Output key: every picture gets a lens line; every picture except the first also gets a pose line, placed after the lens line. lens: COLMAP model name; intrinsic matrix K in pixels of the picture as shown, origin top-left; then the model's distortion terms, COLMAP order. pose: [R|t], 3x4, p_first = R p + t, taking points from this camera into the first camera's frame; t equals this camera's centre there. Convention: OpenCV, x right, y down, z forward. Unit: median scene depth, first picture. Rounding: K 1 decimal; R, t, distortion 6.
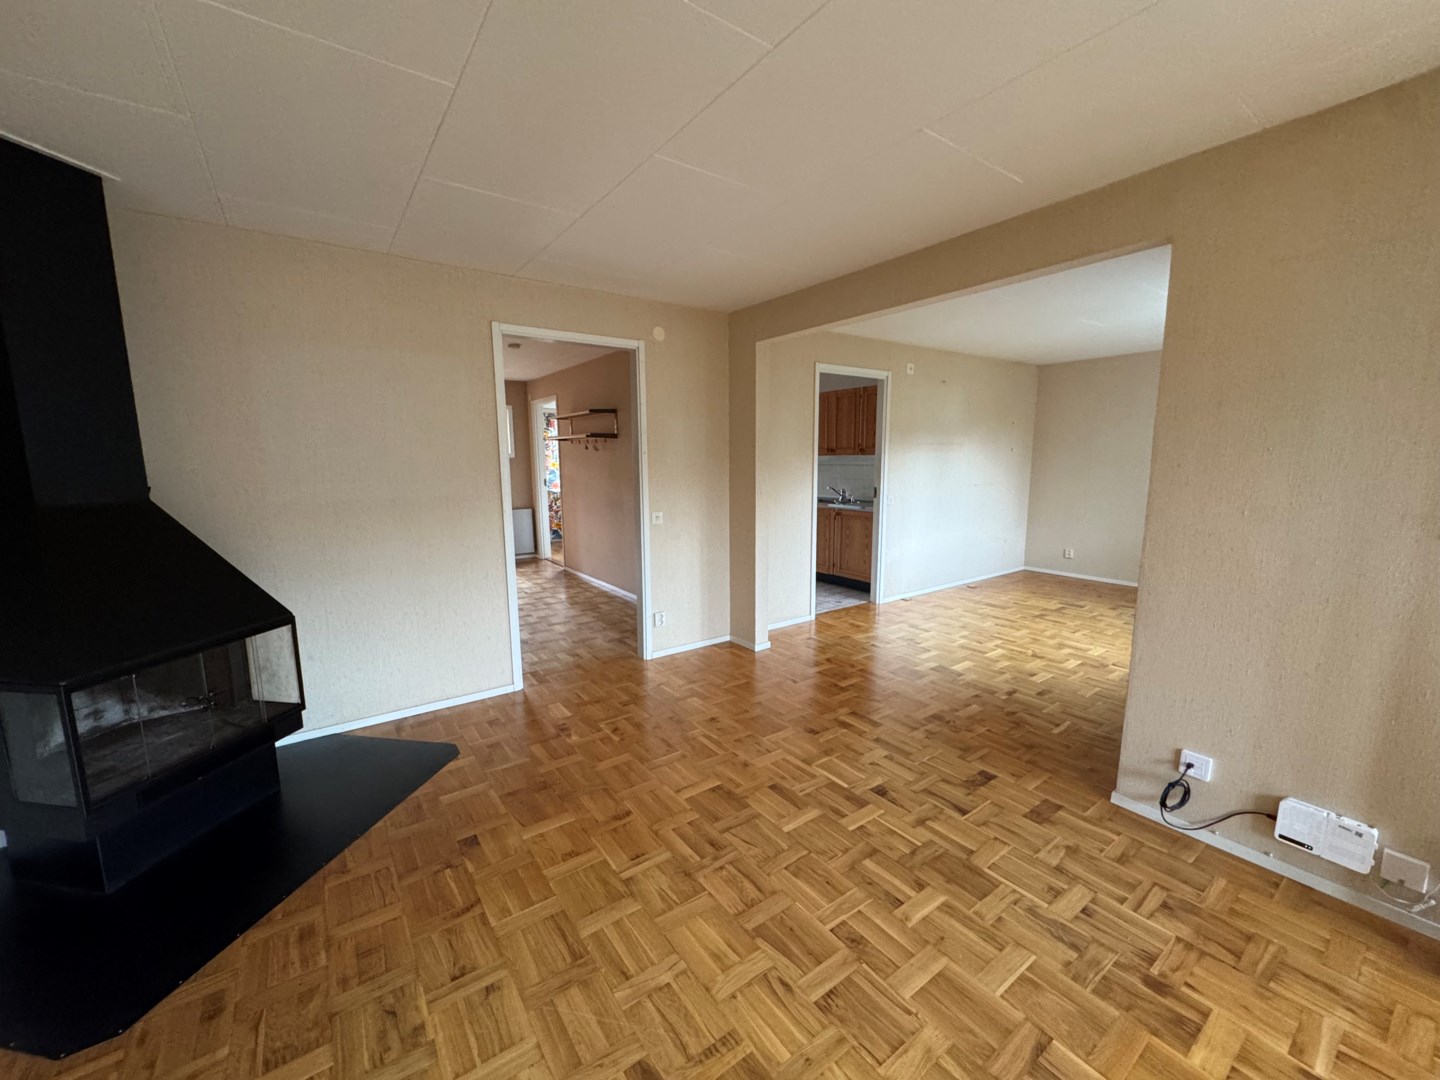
lens RADIAL K [[577.3, 0, 721.6], [0, 577.3, 540.8], [0, 0, 1]] dist [-0.003420, 0.000661]
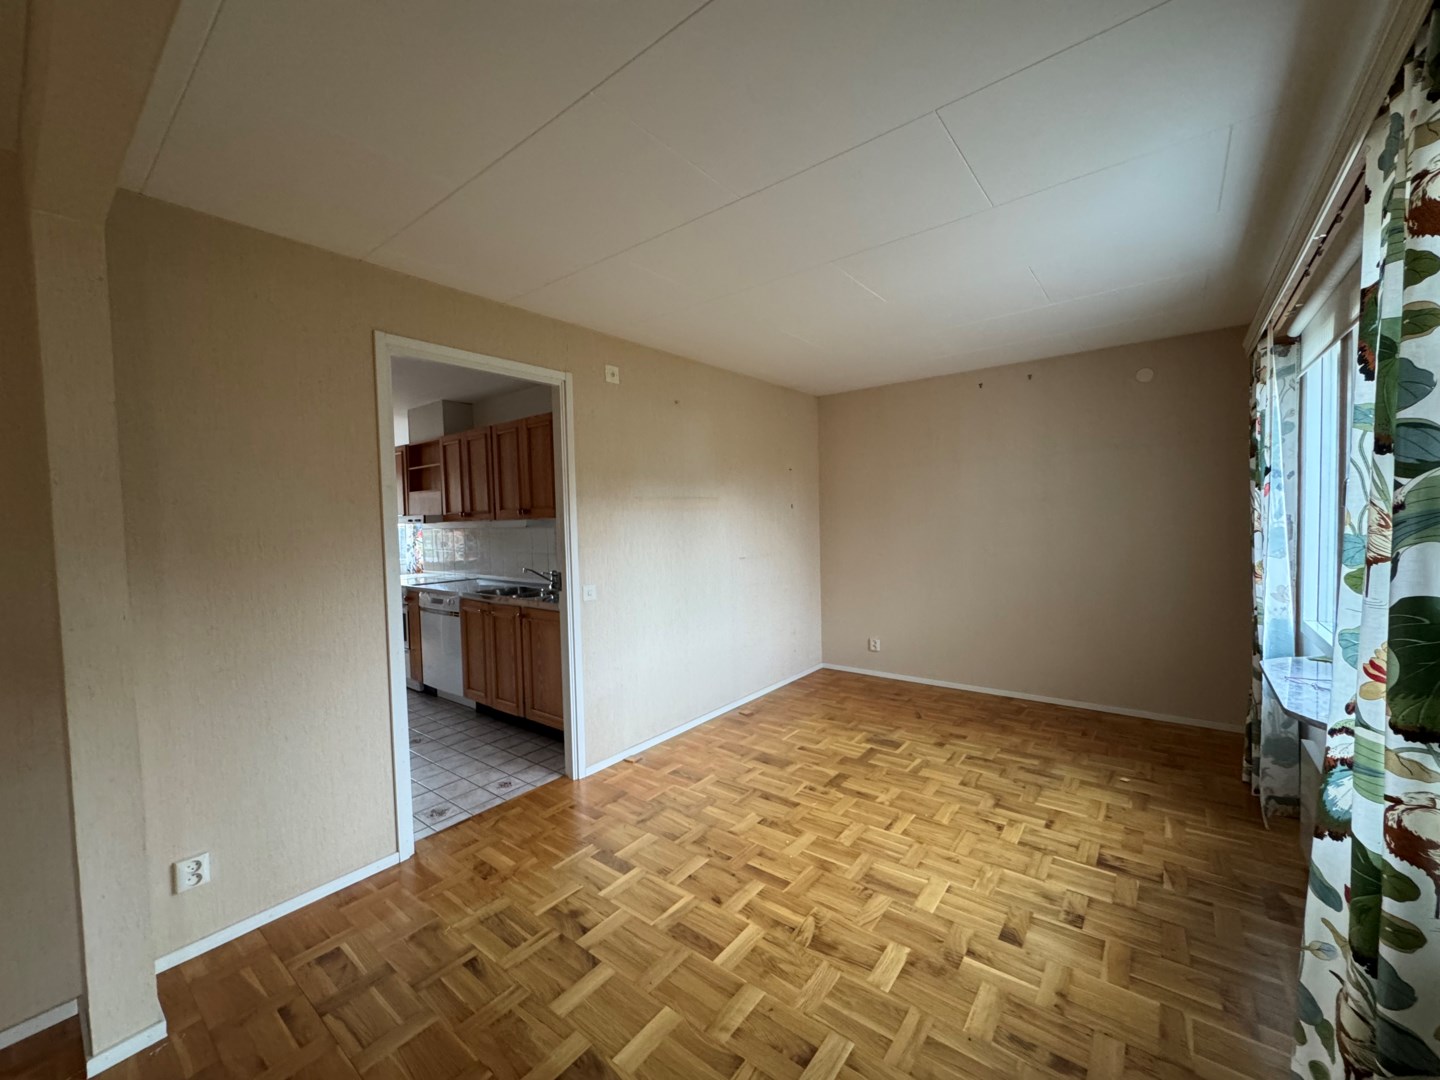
lens RADIAL K [[577.3, 0, 719.2], [0, 577.3, 543.0], [0, 0, 1]] dist [-0.003420, 0.000661]
pose [[0.961467, -0.028766, 0.273410, 0.292032], [0.057671, 0.993487, -0.098276, -0.063263], [-0.268802, 0.110257, 0.956864, 0.454974]]
